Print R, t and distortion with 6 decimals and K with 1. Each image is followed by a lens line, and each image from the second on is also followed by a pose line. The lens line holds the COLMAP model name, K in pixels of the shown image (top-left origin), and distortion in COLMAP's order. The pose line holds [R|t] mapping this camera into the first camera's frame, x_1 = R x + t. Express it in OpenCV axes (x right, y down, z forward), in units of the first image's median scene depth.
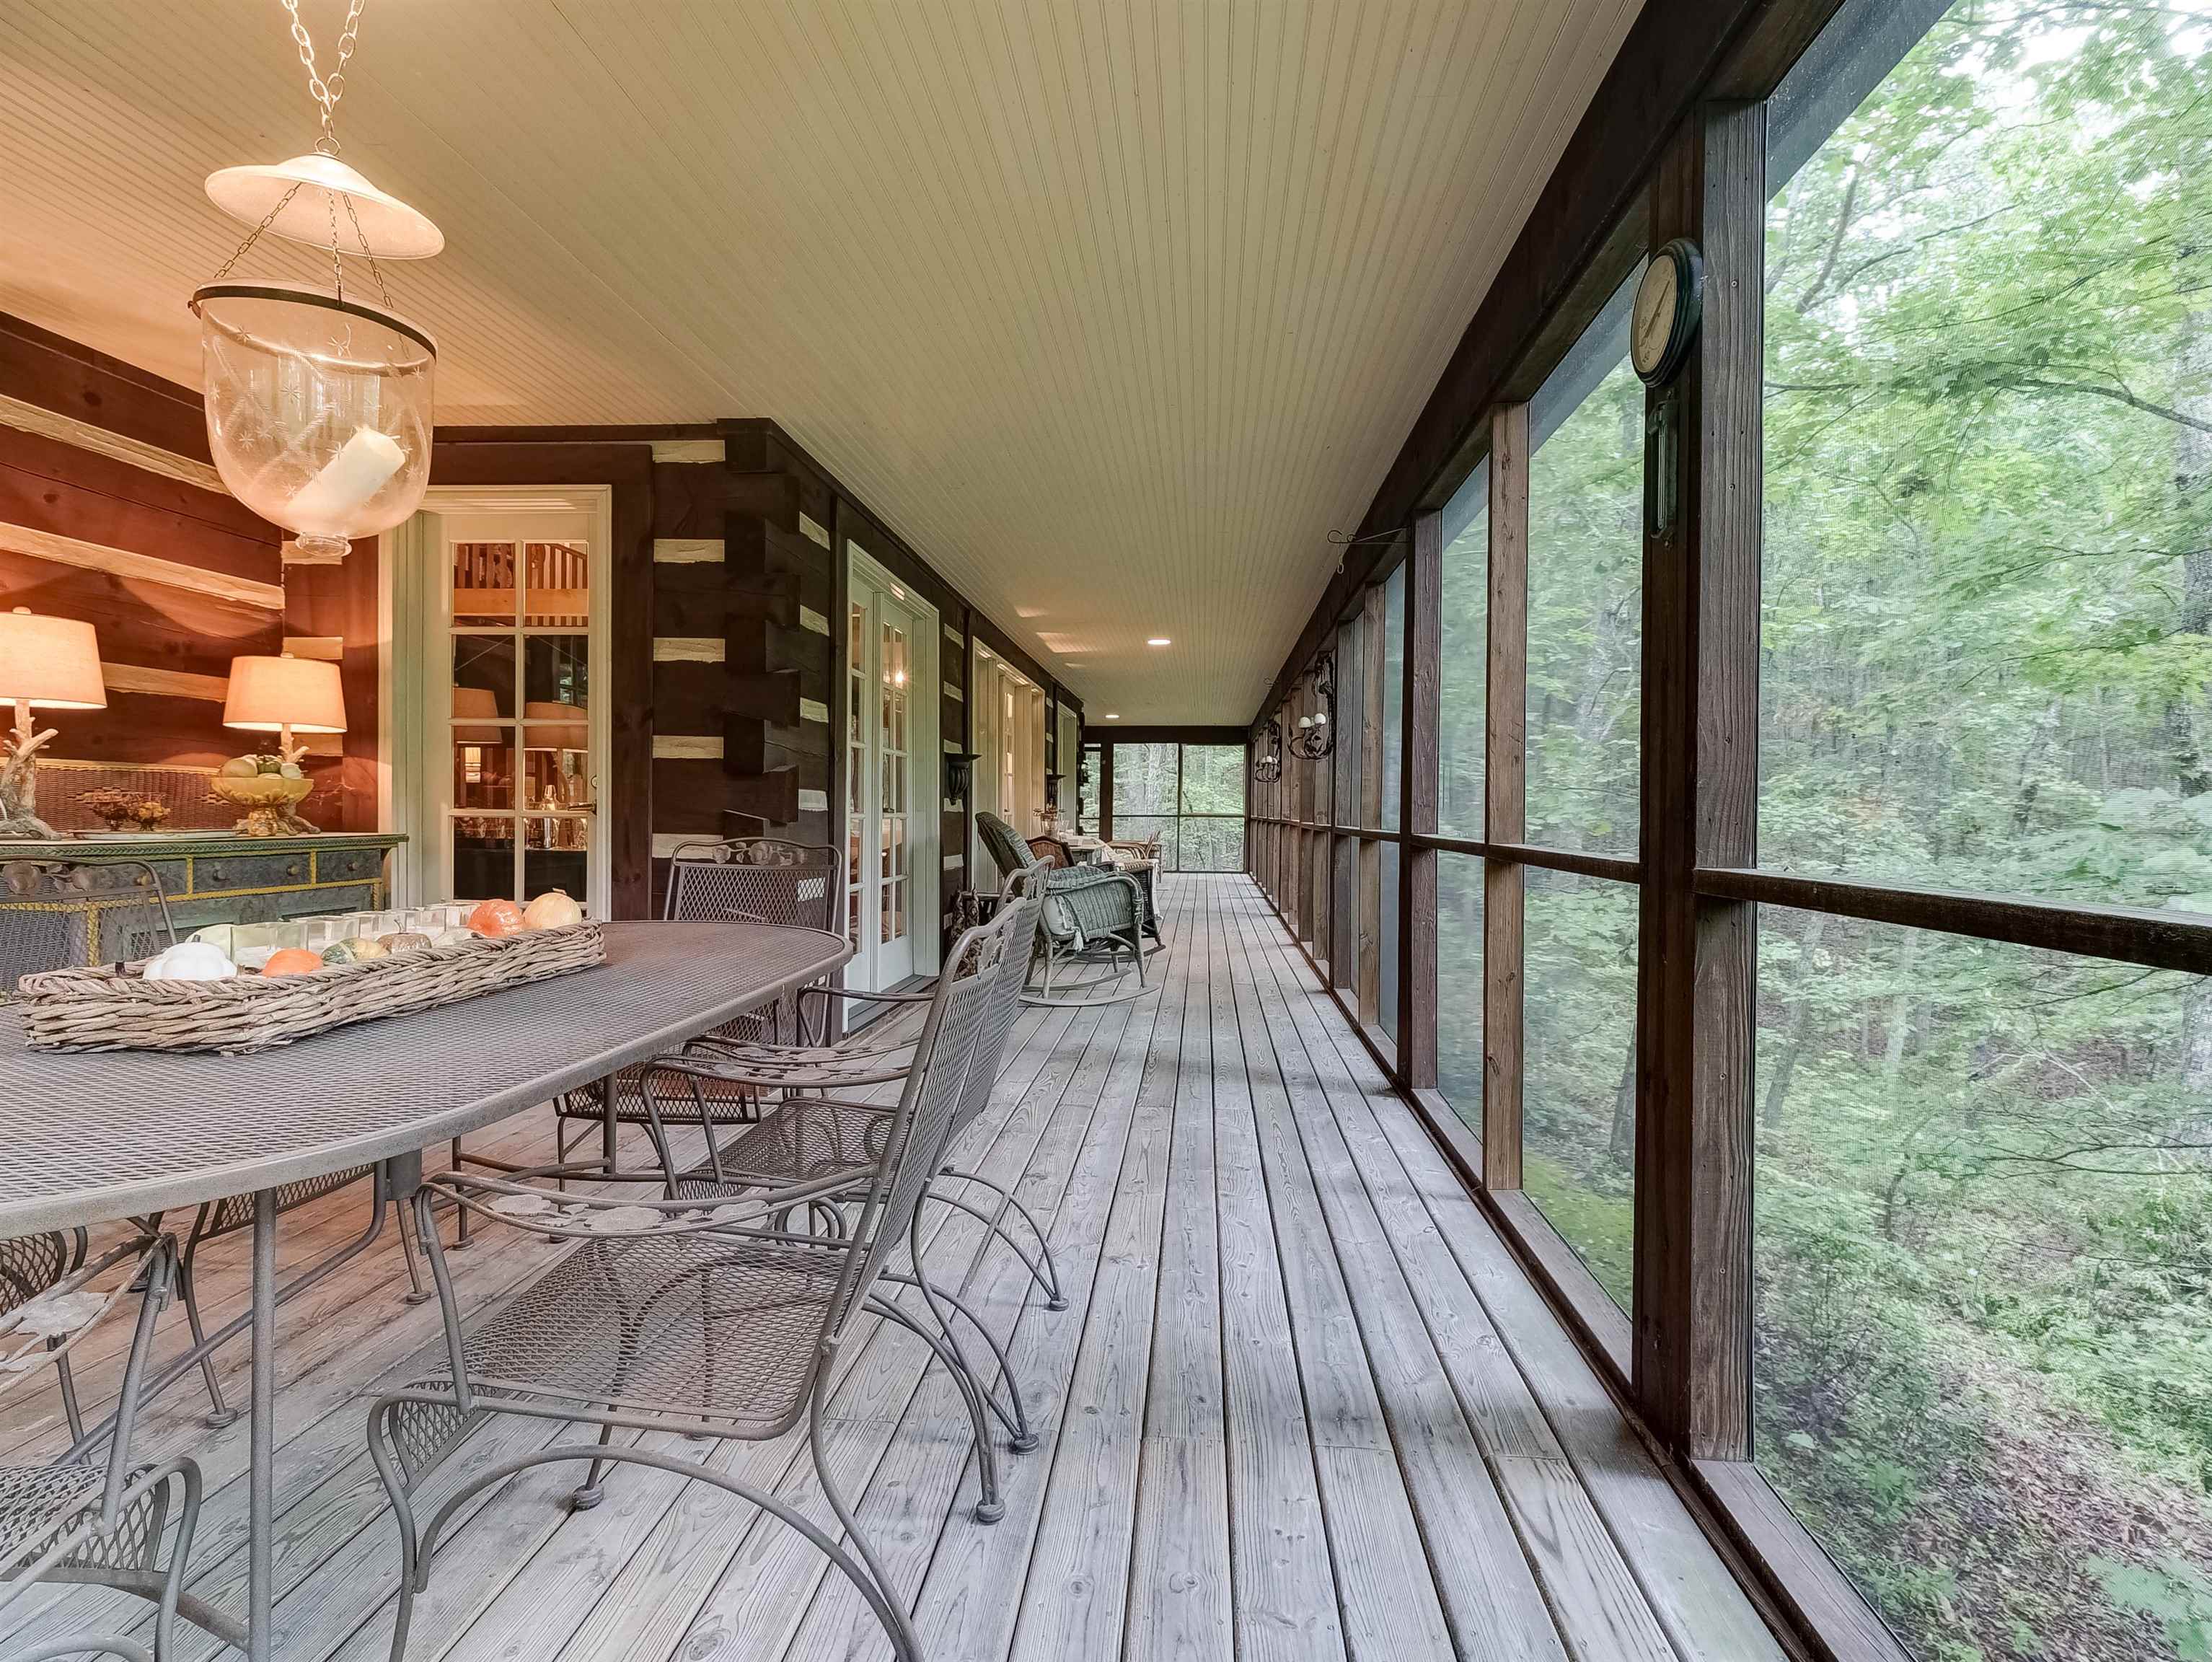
lens RADIAL K [[1052.3, 0, 1112.8], [0, 1052.3, 828.1], [0, 0, 1]] dist [-0.013754, -0.004984]
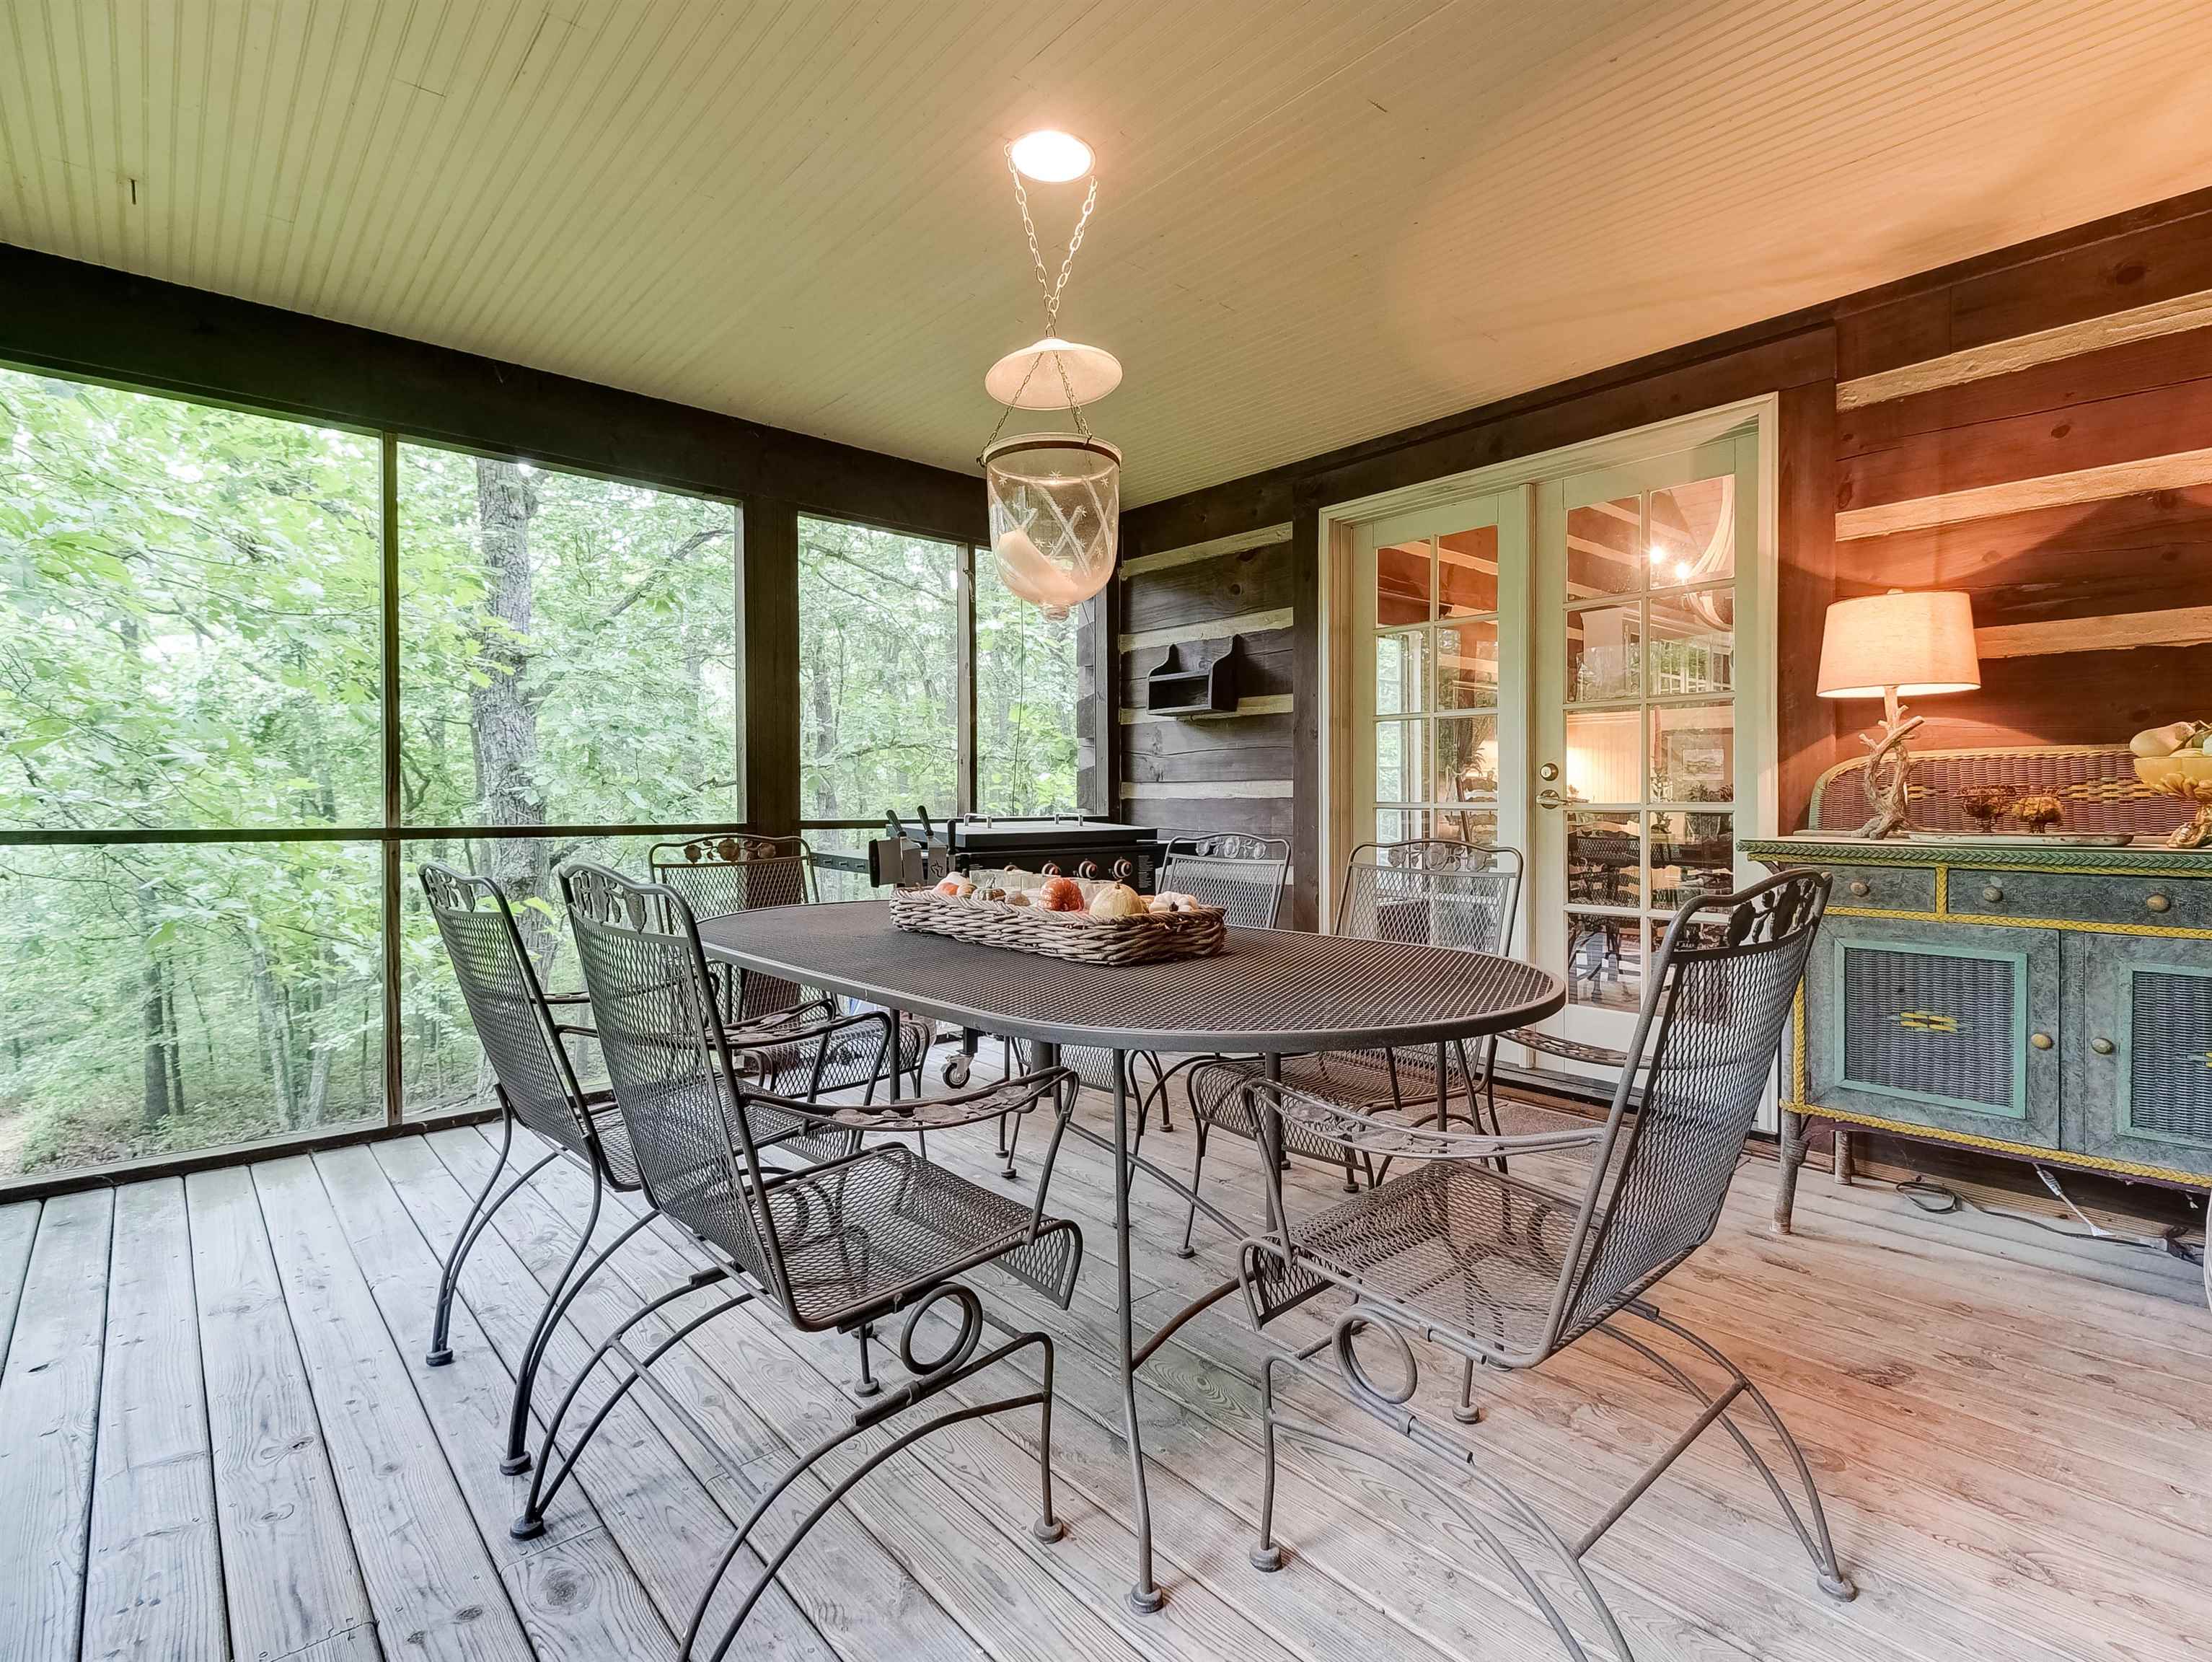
lens RADIAL K [[1052.3, 0, 1107.9], [0, 1052.3, 812.1], [0, 0, 1]] dist [-0.013754, -0.004984]
pose [[-0.713785, -0.003762, -0.700355, 0.084079], [-0.019845, 0.999693, 0.014856, -0.009841], [0.700083, 0.024503, -0.713641, 0.922514]]
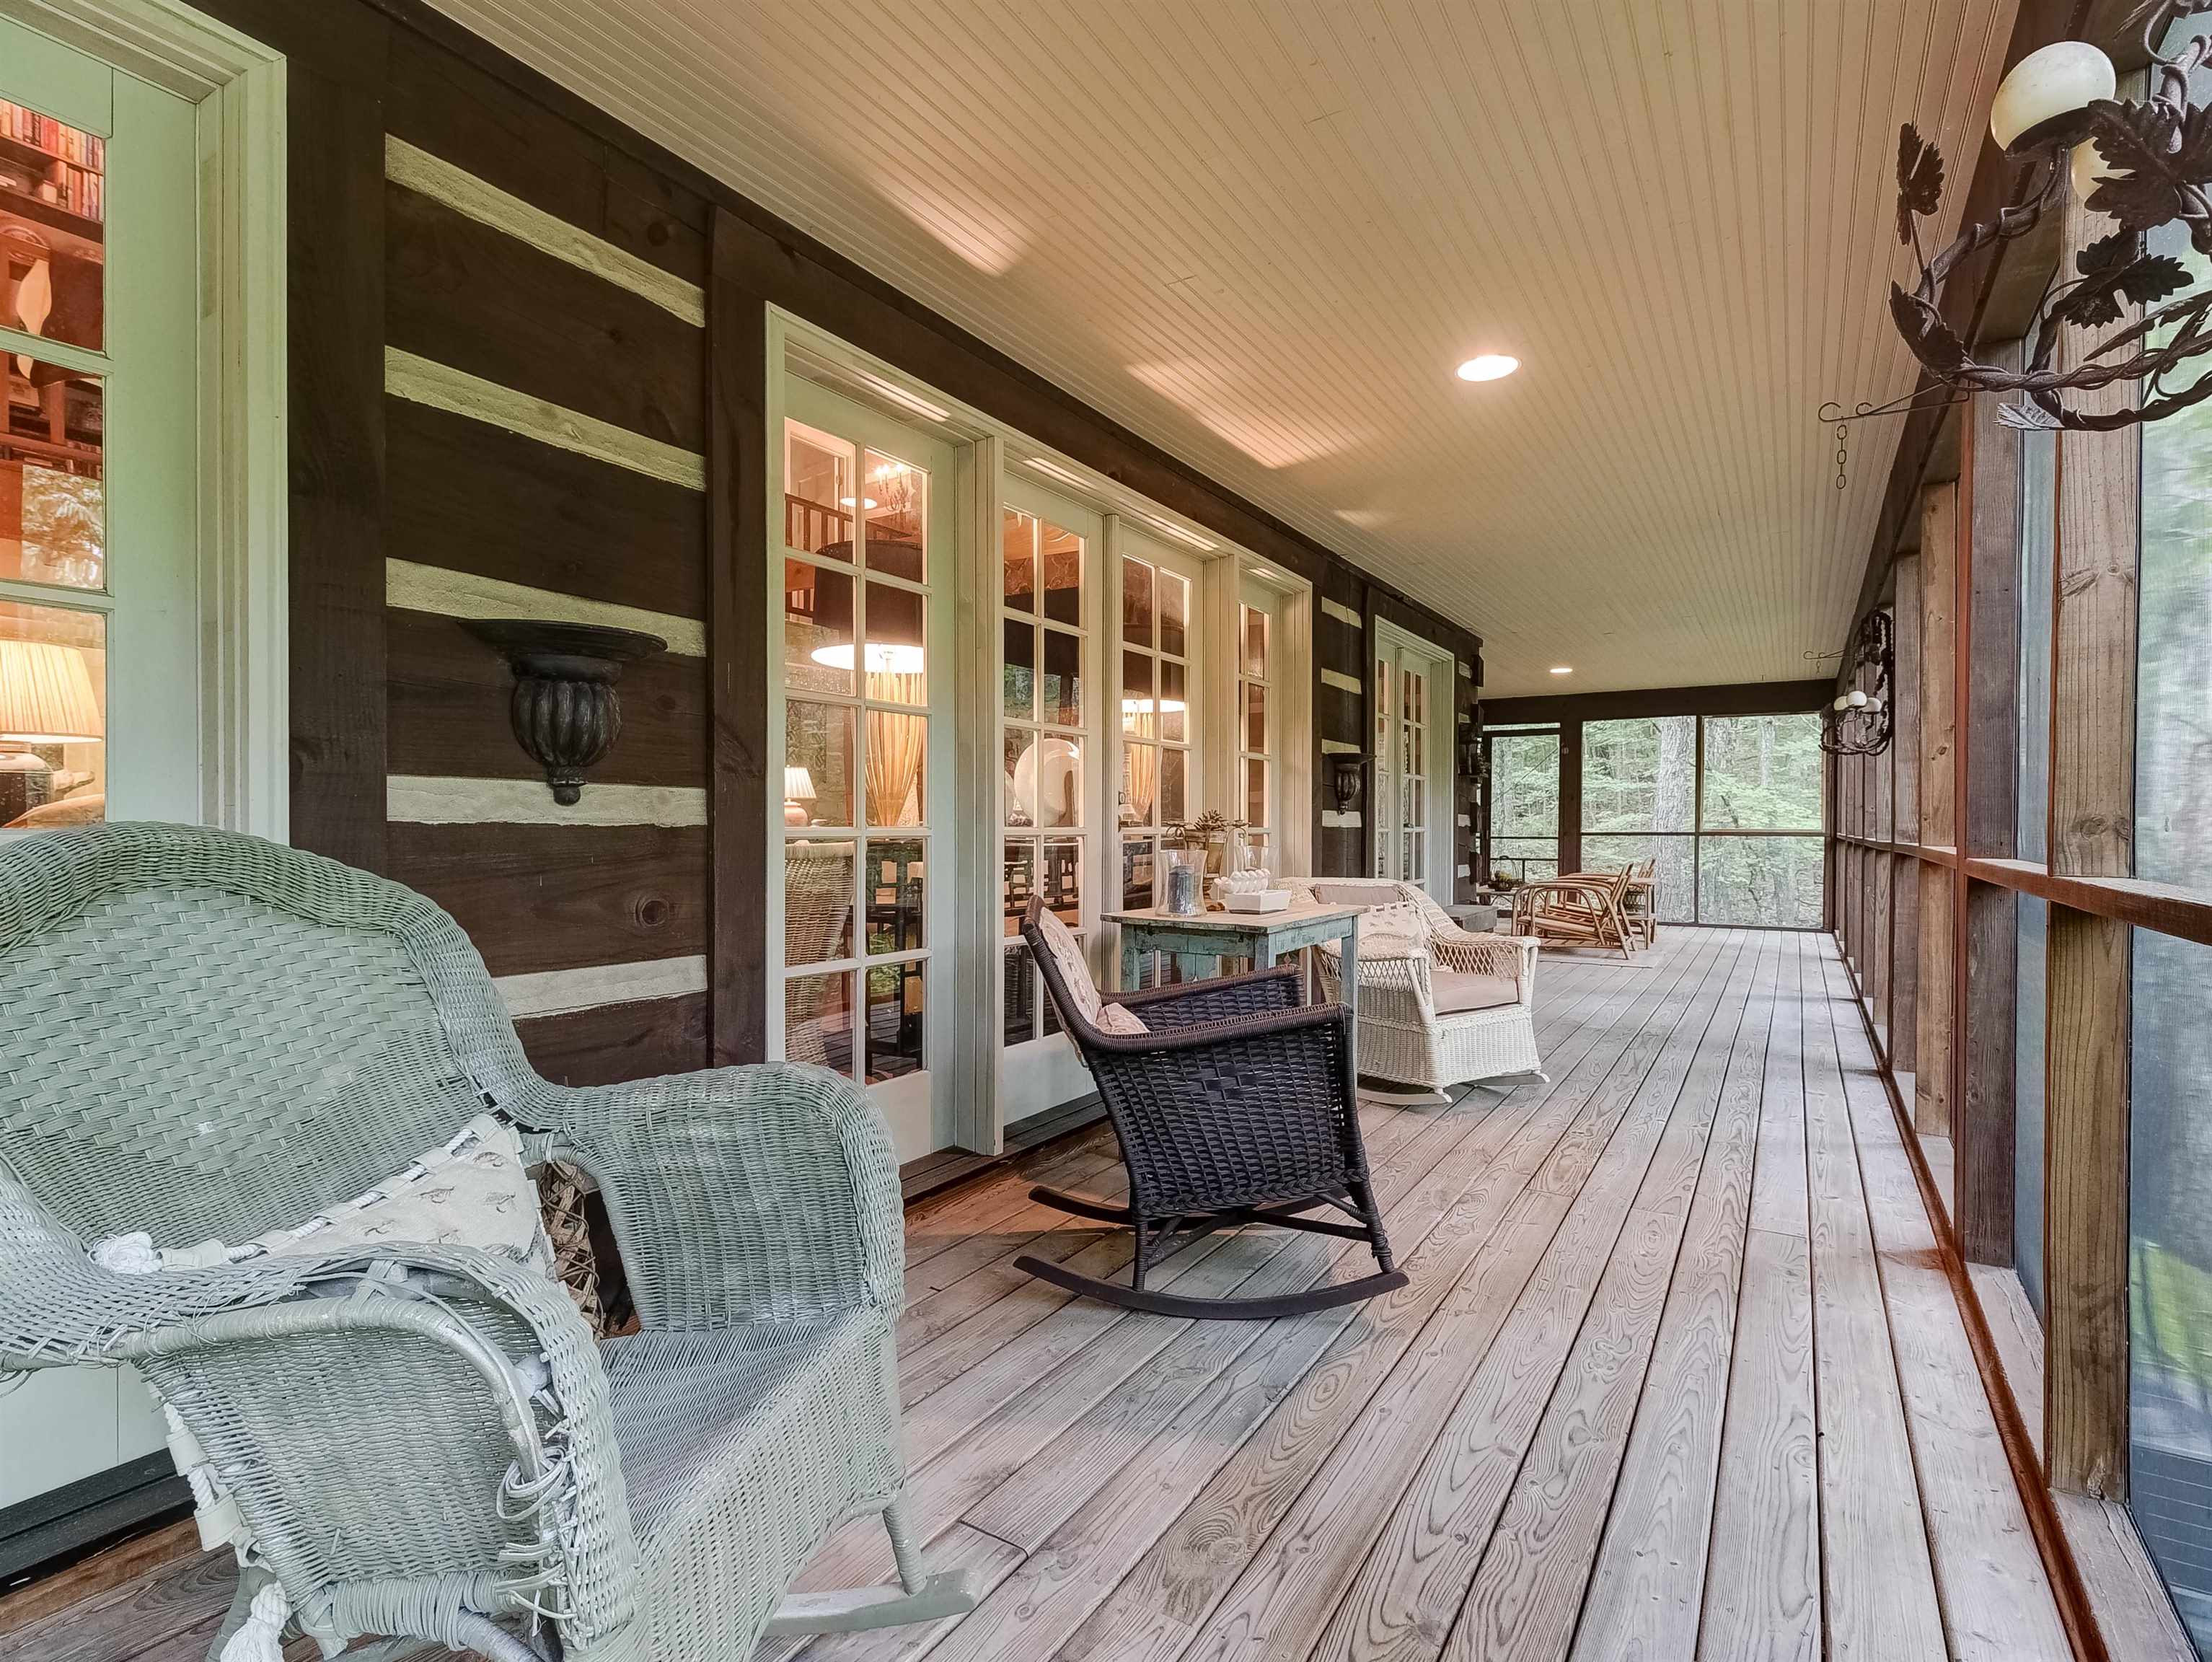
lens RADIAL K [[1052.3, 0, 1112.7], [0, 1052.3, 827.5], [0, 0, 1]] dist [-0.013754, -0.004984]
pose [[0.881920, -0.003825, -0.471383, 0.408728], [-0.004229, 0.999863, -0.016025, -0.031785], [0.471380, 0.016126, 0.881783, 2.447204]]
